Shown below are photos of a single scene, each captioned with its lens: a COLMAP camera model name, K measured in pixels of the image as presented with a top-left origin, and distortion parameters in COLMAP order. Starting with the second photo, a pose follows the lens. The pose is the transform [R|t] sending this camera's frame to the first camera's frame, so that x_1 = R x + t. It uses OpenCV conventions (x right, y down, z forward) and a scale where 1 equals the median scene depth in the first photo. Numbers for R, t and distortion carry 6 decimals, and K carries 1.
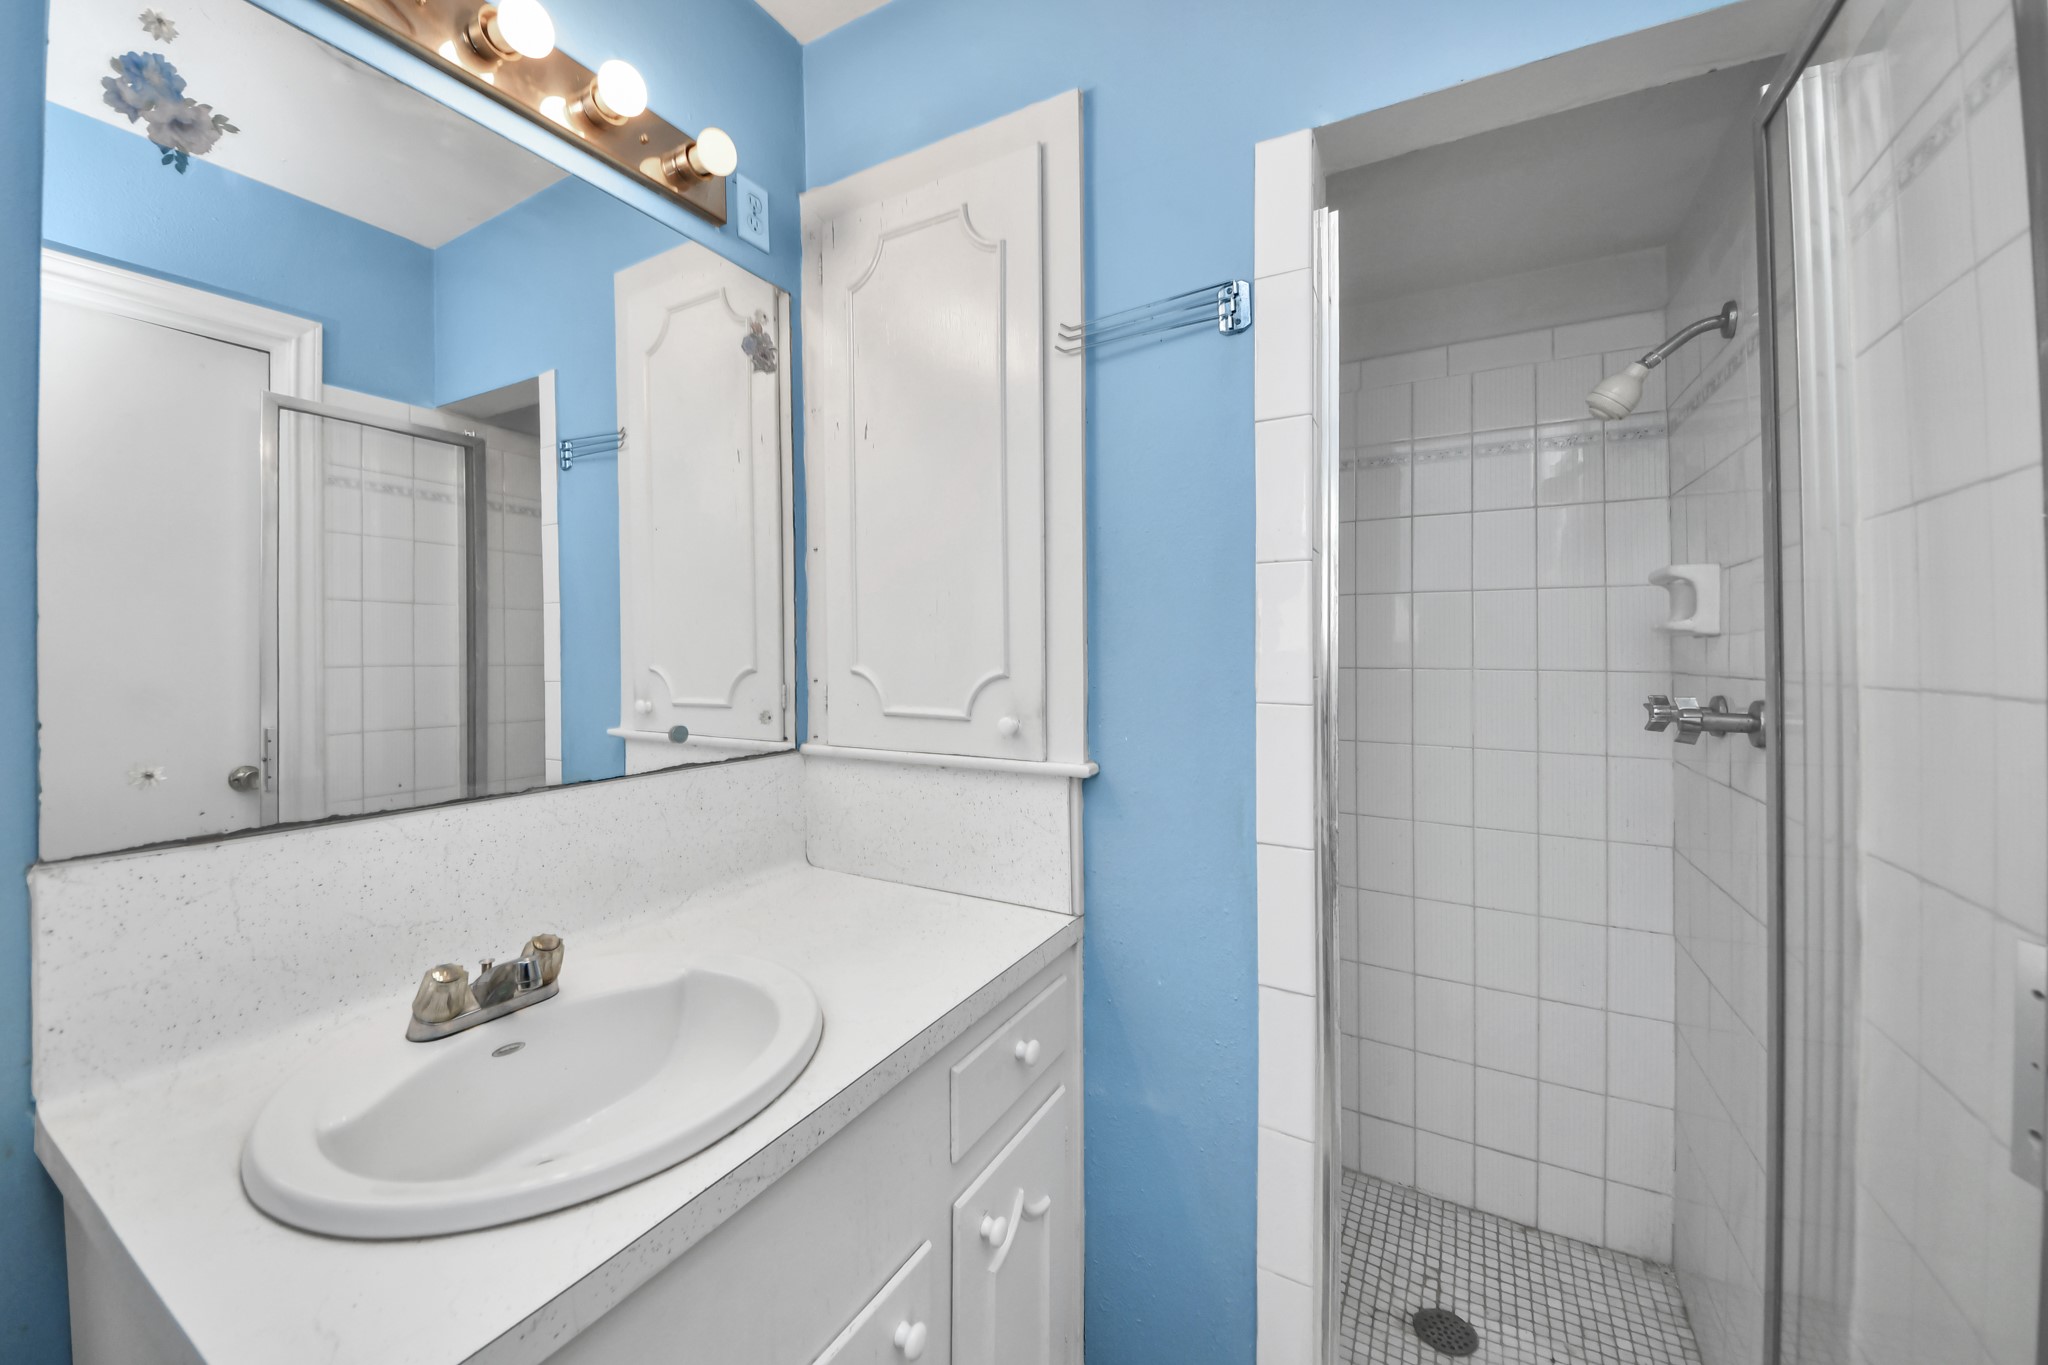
lens RADIAL K [[758.0, 0, 1025.2], [0, 758.0, 653.1], [0, 0, 1]] dist [0.026501, -0.011701]
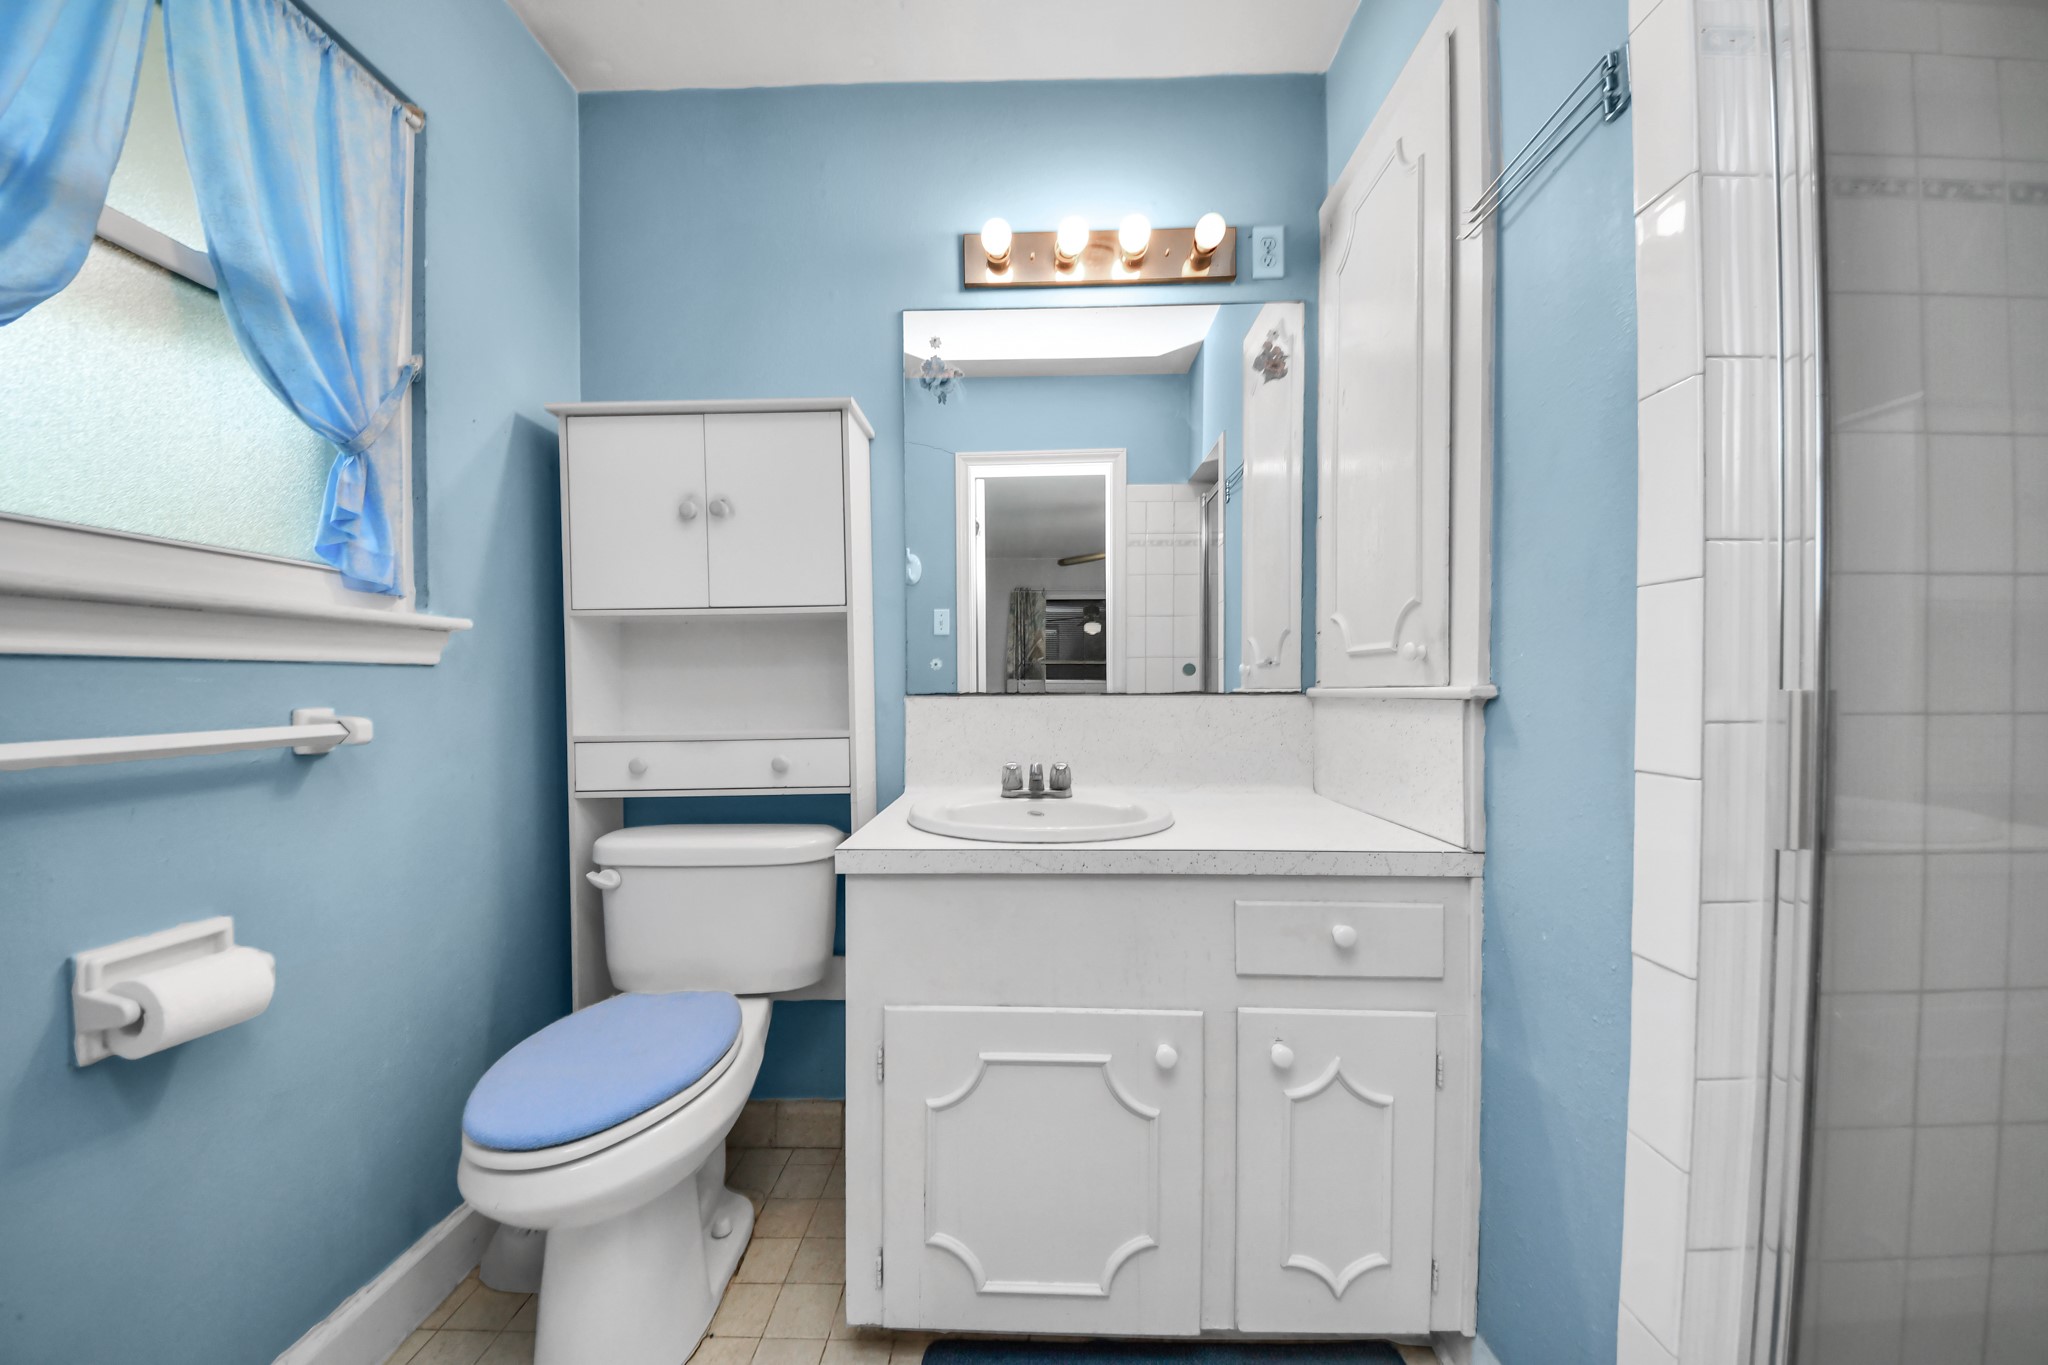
lens RADIAL K [[720.4, 0, 1014.7], [0, 720.4, 708.3], [0, 0, 1]] dist [0.043047, -0.029426]
pose [[0.466411, 0.019572, -0.884351, 0.589140], [0.005016, 0.999681, 0.024771, 0.146899], [0.884554, -0.015989, 0.466164, 0.093523]]
